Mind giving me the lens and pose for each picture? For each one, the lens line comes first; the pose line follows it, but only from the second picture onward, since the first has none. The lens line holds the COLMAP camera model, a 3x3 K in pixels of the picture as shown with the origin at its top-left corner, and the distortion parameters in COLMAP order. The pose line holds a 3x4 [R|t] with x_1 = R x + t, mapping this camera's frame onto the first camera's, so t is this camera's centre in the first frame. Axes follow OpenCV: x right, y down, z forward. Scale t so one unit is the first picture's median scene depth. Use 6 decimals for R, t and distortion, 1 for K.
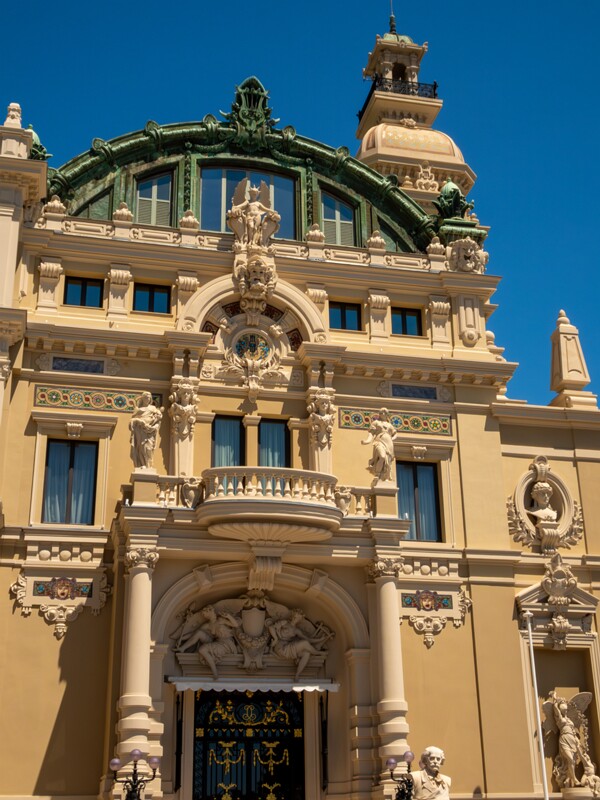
lens RADIAL K [[1068.5, 0, 300.0], [0, 1068.5, 400.0], [0, 0, 1]] dist [0.018624, 0.014790]
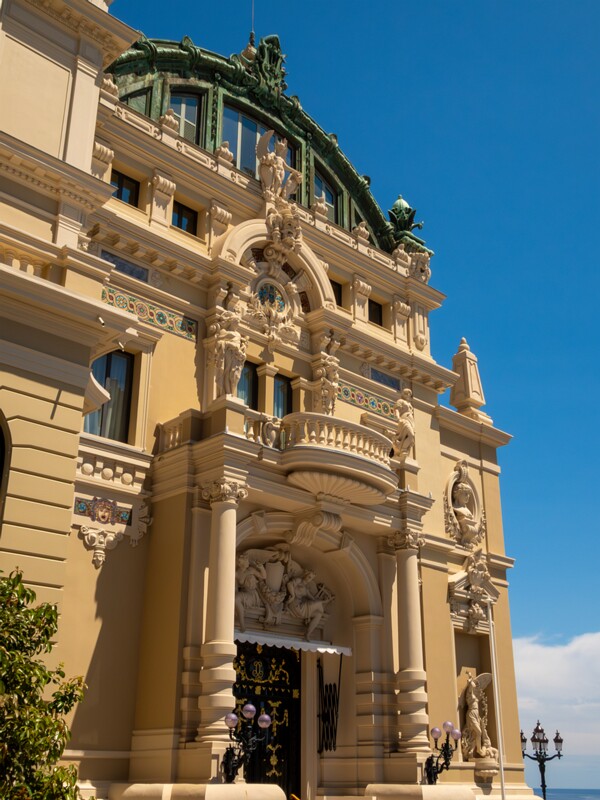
lens RADIAL K [[917.7, 0, 300.0], [0, 917.7, 400.0], [0, 0, 1]] dist [0.013739, 0.014163]
pose [[0.857153, 0.215384, 0.467865, -0.405146], [-0.212752, 0.975310, -0.059215, 0.088226], [-0.469068, -0.048783, 0.881814, 0.243259]]
